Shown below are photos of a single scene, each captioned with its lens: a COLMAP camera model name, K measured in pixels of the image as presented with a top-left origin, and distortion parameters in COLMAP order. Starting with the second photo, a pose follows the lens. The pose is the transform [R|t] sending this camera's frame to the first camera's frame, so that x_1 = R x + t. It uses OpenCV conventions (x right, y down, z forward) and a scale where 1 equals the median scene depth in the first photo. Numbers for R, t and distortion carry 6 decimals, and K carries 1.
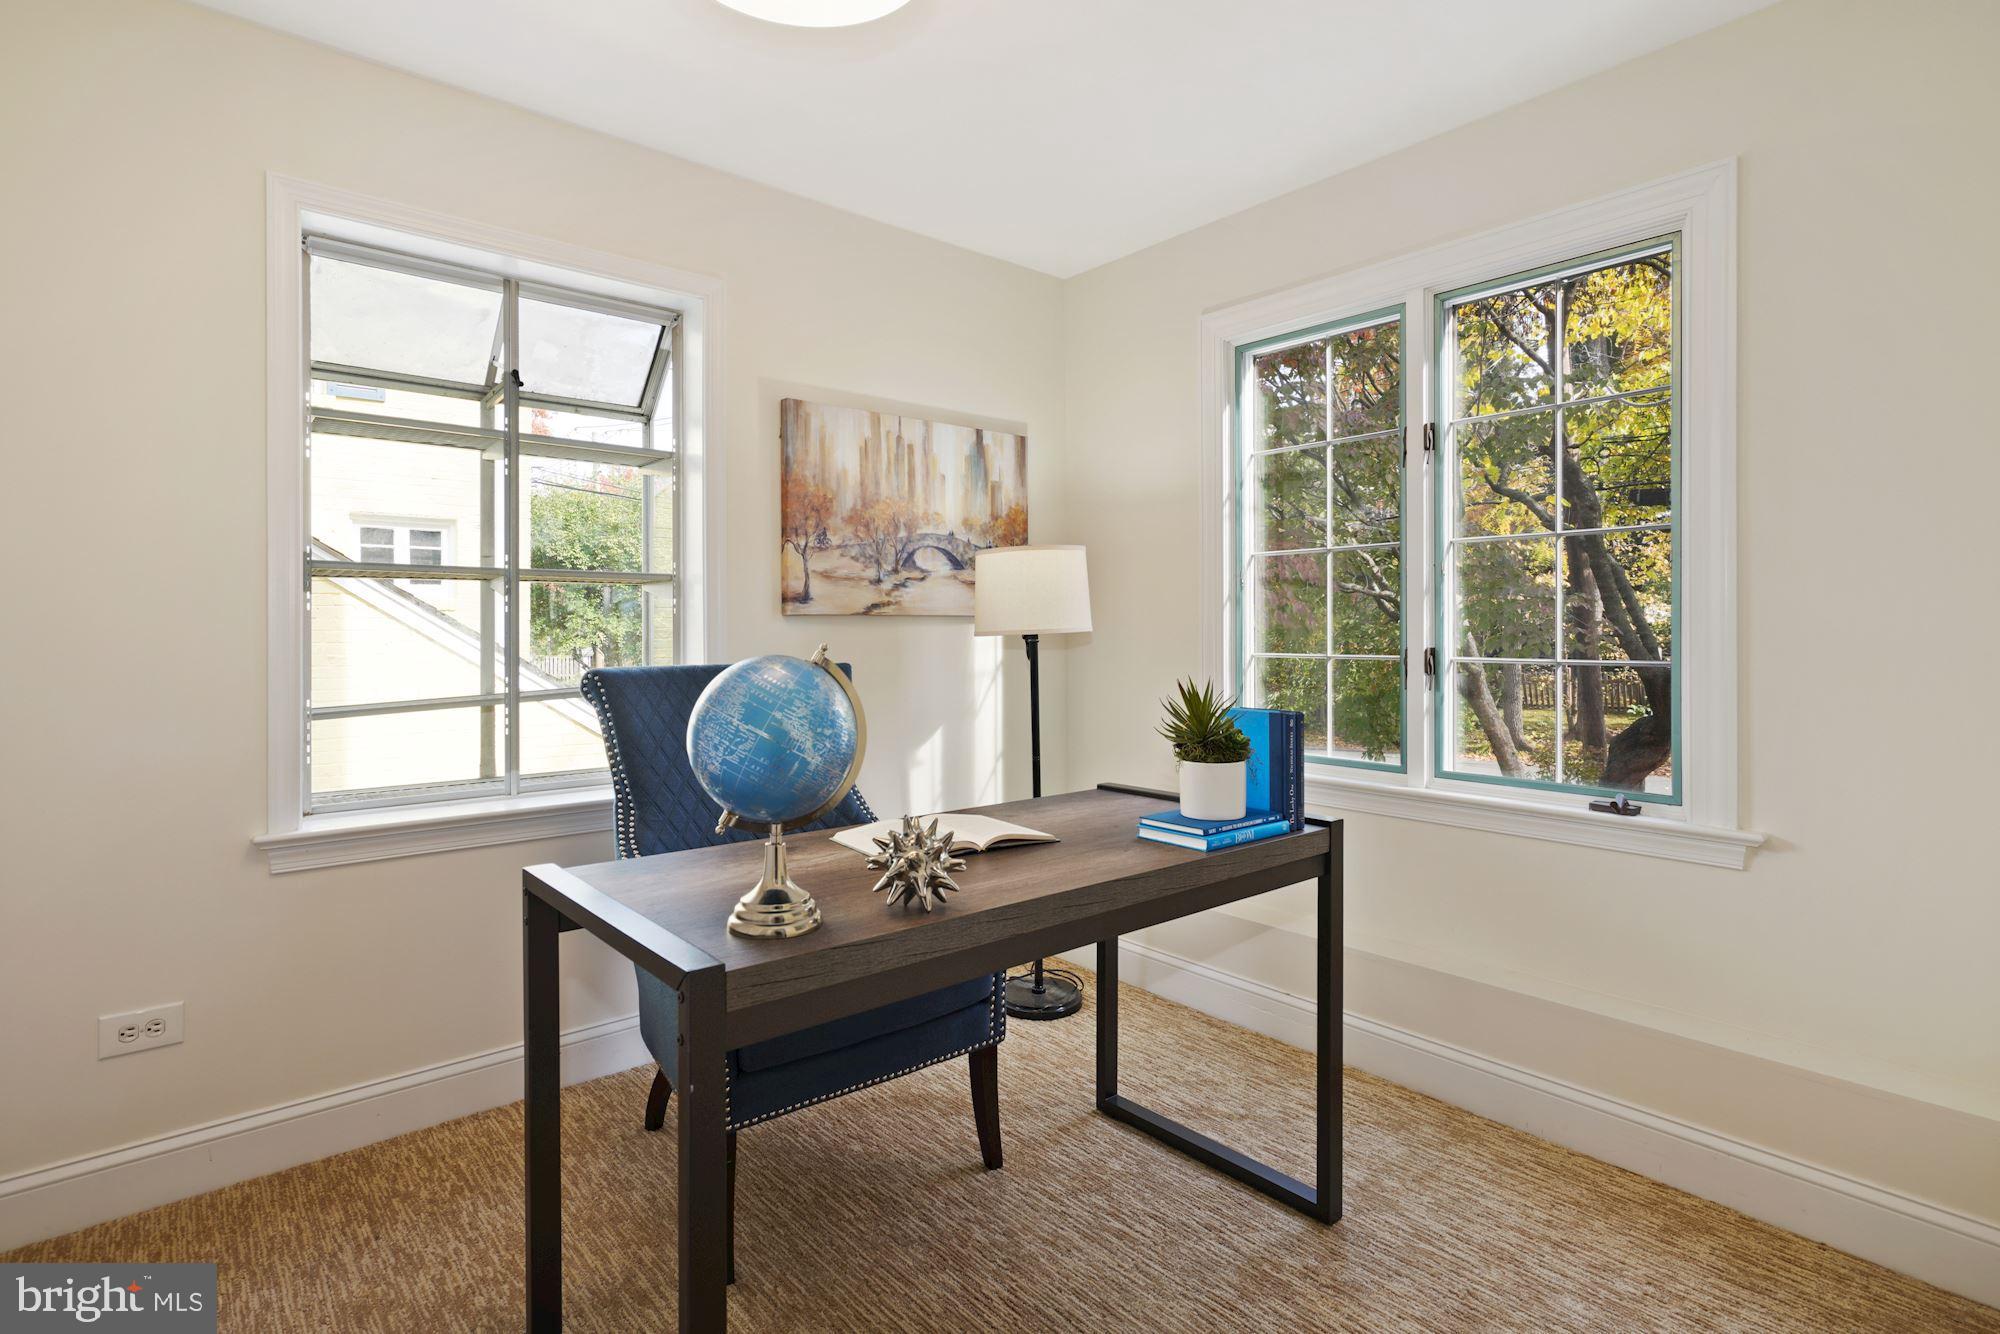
lens RADIAL K [[951.5, 0, 996.3], [0, 951.5, 643.7], [0, 0, 1]] dist [-0.000393, -0.000171]
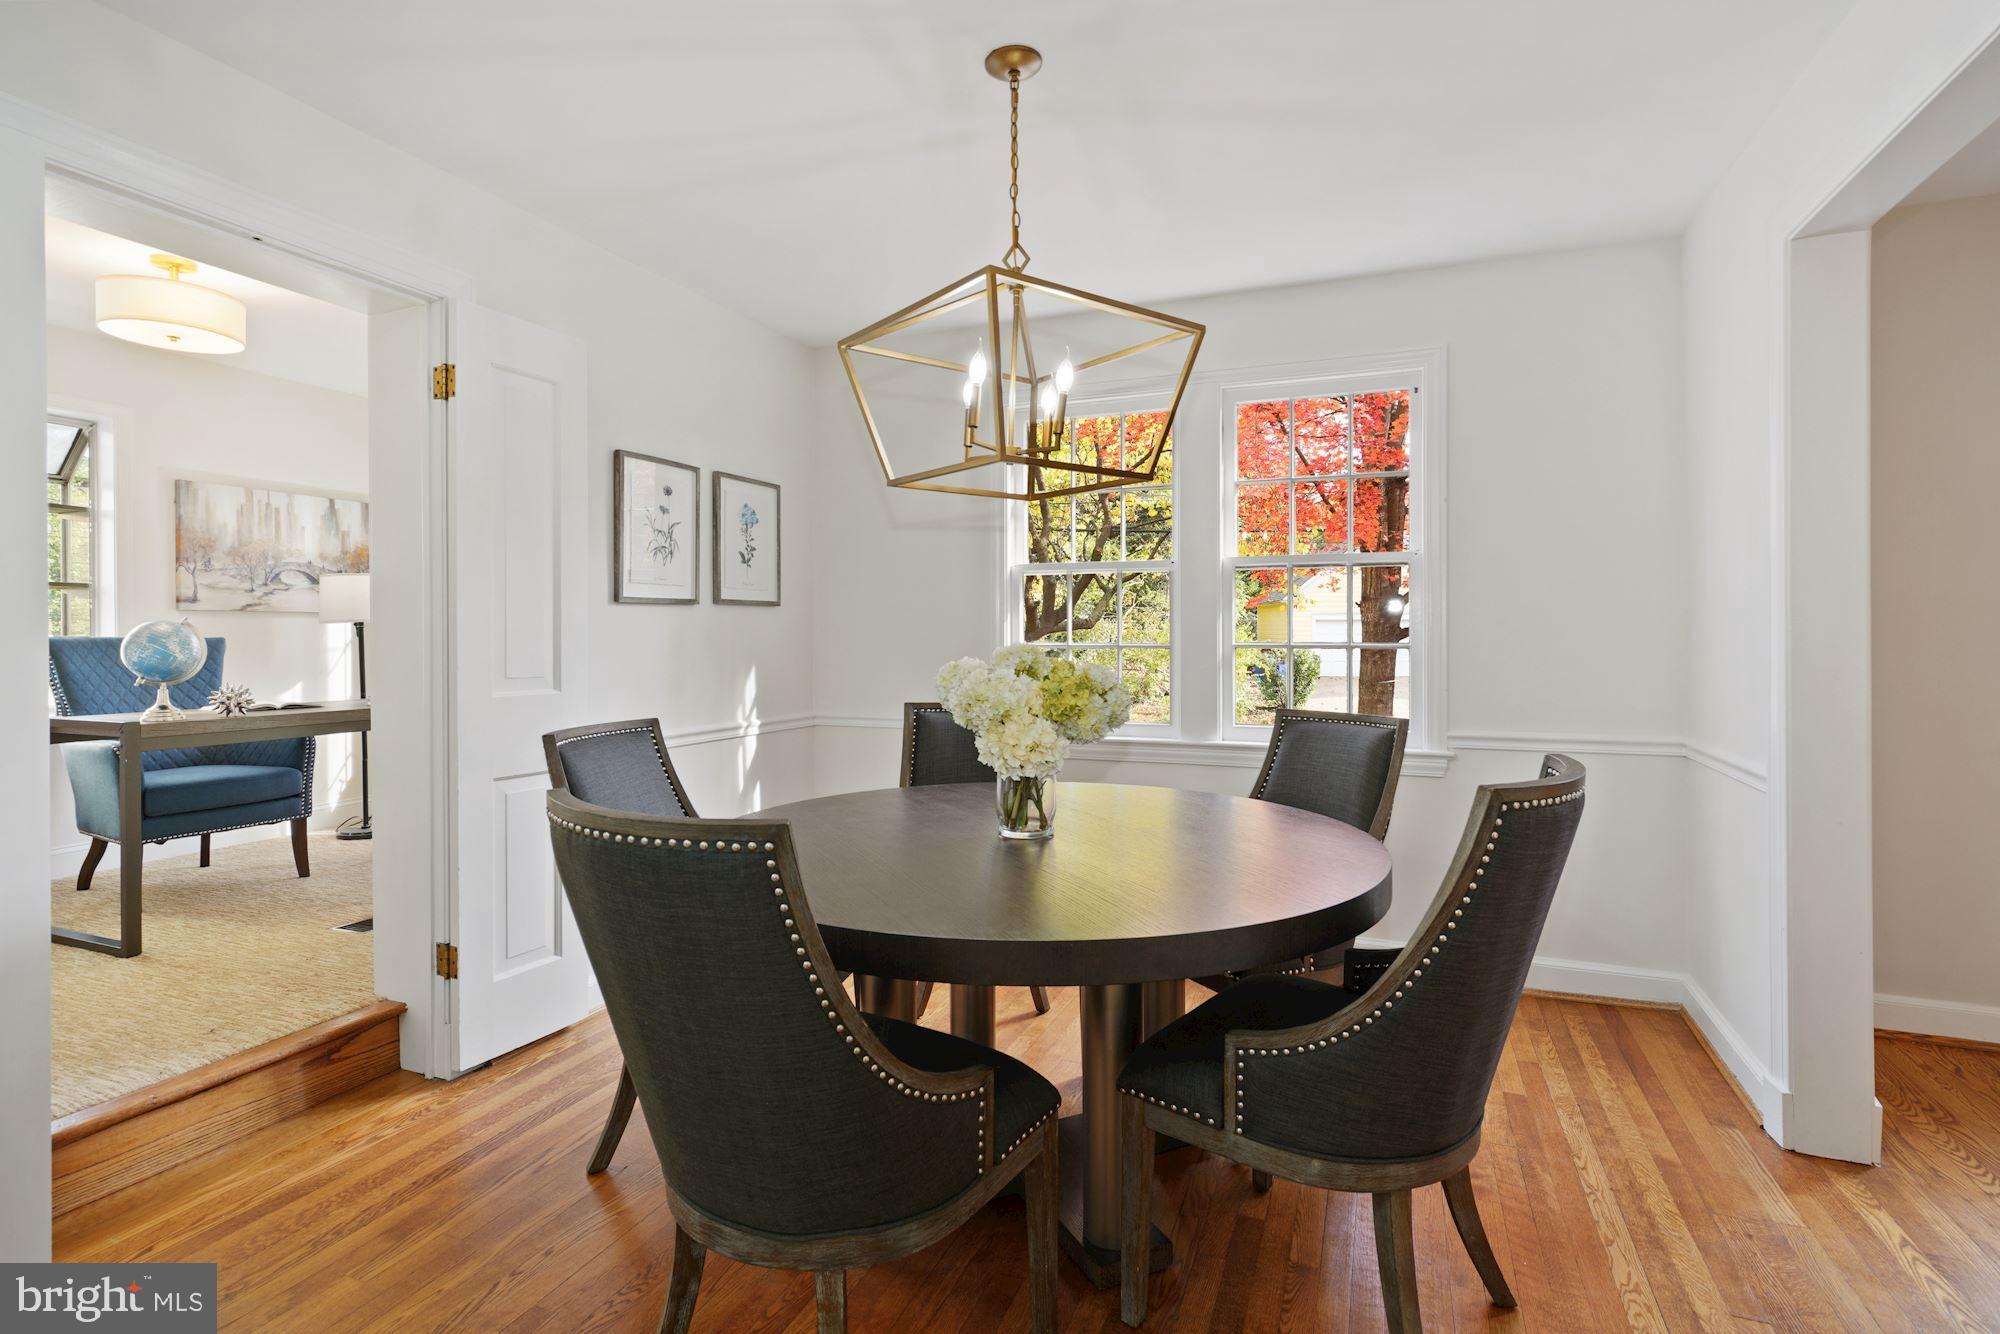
lens RADIAL K [[951.5, 0, 996.3], [0, 951.5, 643.7], [0, 0, 1]] dist [-0.000393, -0.000171]
pose [[0.890421, -0.005133, 0.455109, 0.283051], [0.009482, 0.999929, -0.007273, 0.052487], [-0.455039, 0.010791, 0.890406, -1.089346]]
